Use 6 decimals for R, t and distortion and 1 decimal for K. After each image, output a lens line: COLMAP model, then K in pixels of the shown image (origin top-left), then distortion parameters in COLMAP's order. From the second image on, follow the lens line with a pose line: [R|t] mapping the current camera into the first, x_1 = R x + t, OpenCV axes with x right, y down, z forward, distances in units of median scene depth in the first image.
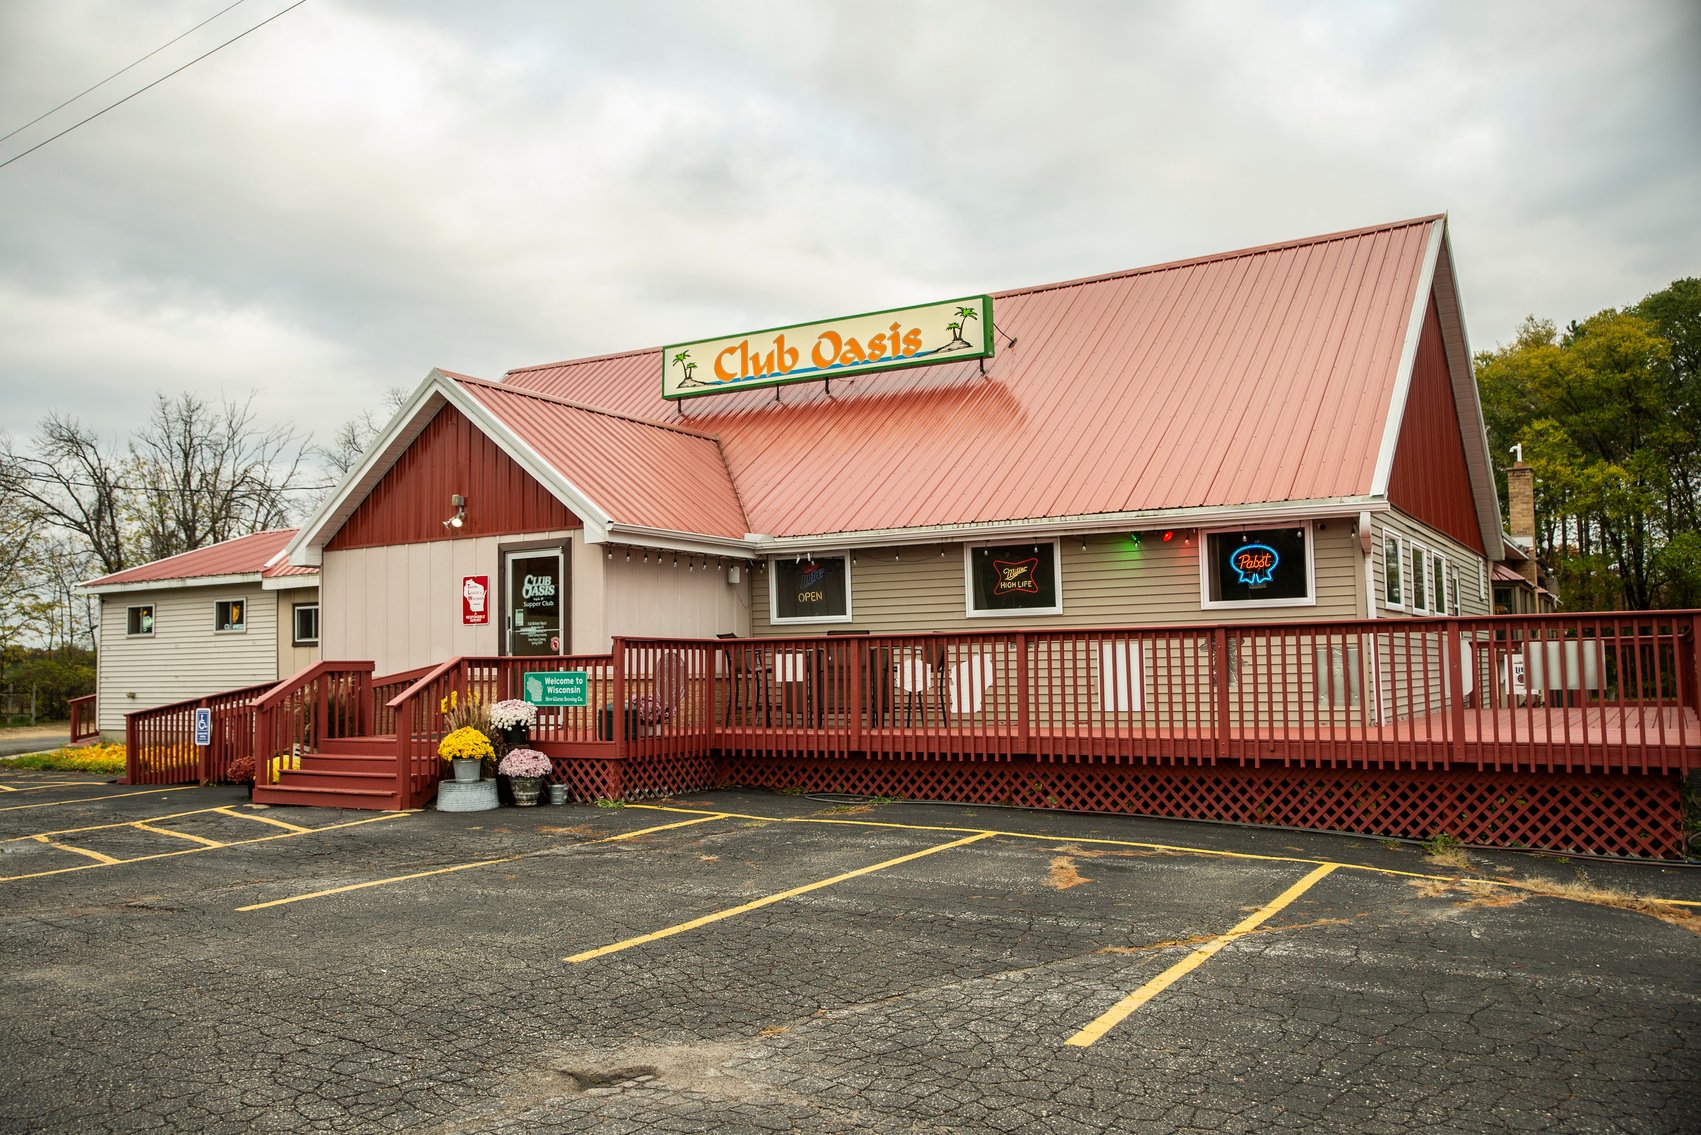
lens RADIAL K [[1393.3, 0, 849.9], [0, 1393.3, 564.5], [0, 0, 1]] dist [-0.051372, -0.003840]
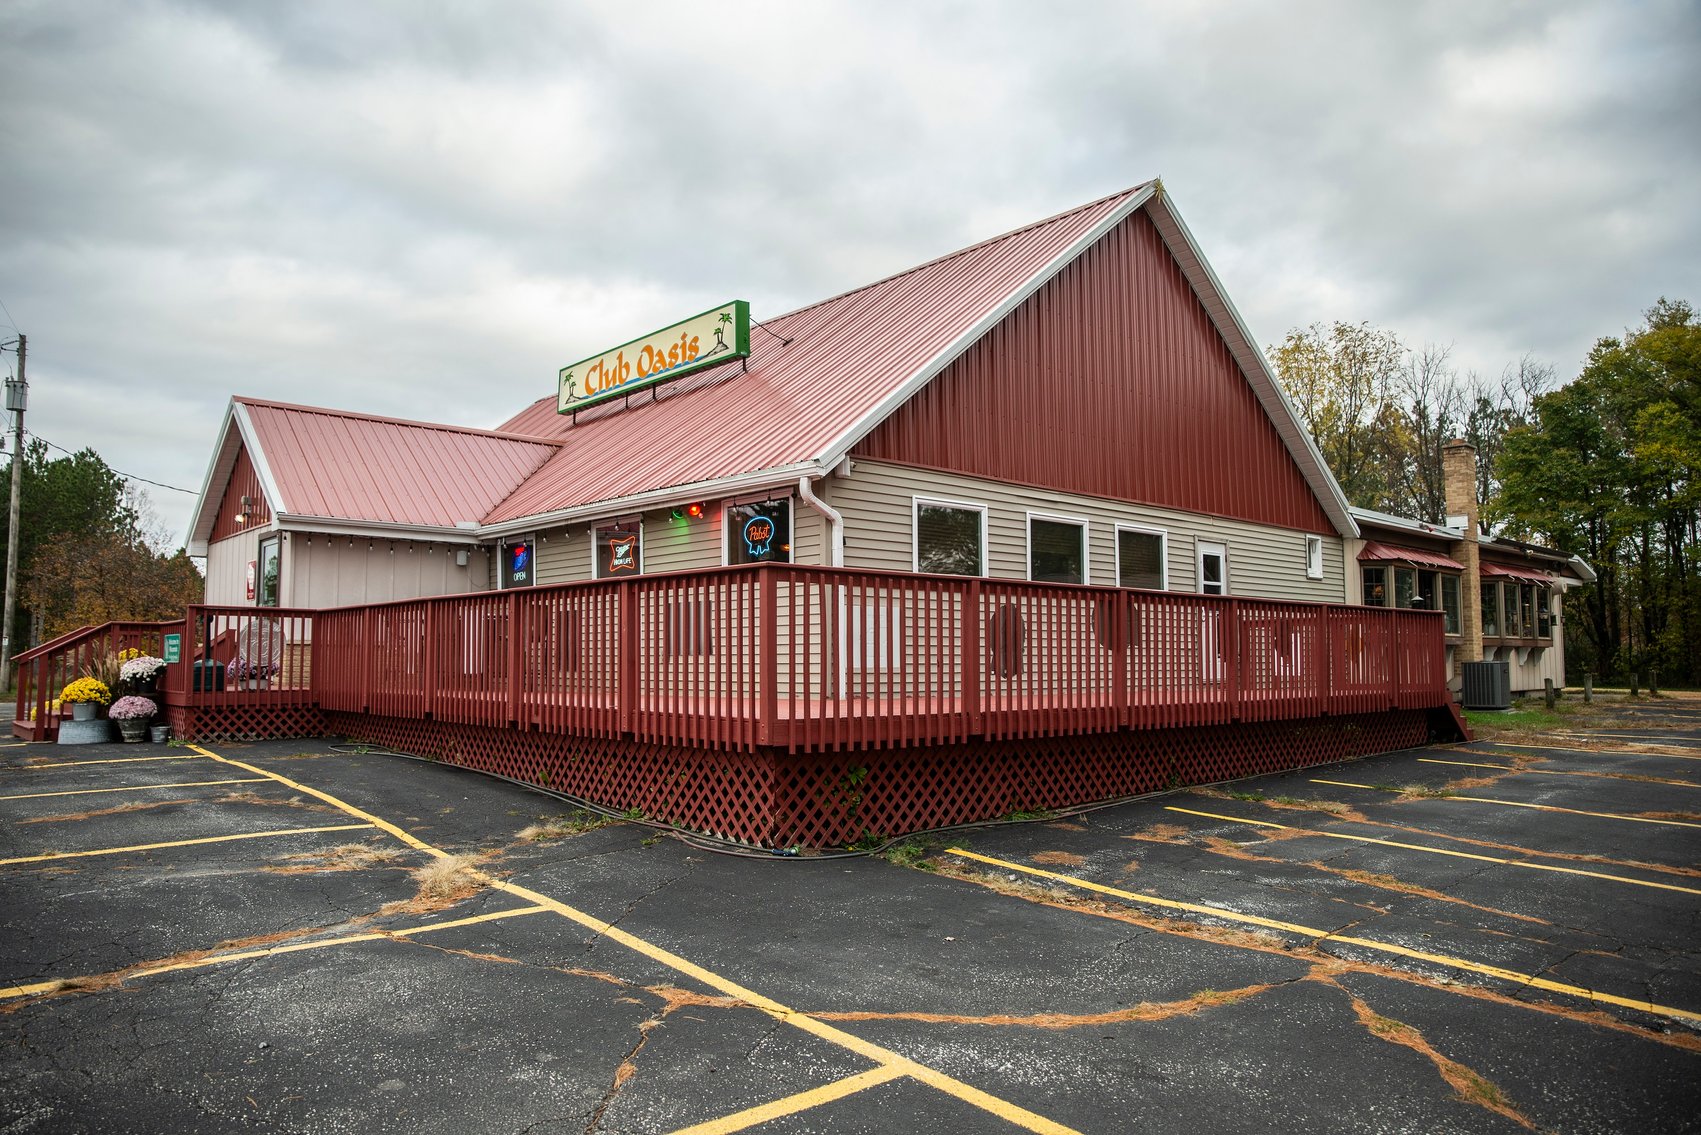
lens RADIAL K [[1173.9, 0, 843.3], [0, 1173.9, 566.5], [0, 0, 1]] dist [-0.136120, 0.110217]
pose [[0.955682, -0.012574, -0.294133, 0.441404], [0.011657, 0.999920, -0.004869, 0.019855], [0.294171, 0.001224, 0.955752, 0.152243]]
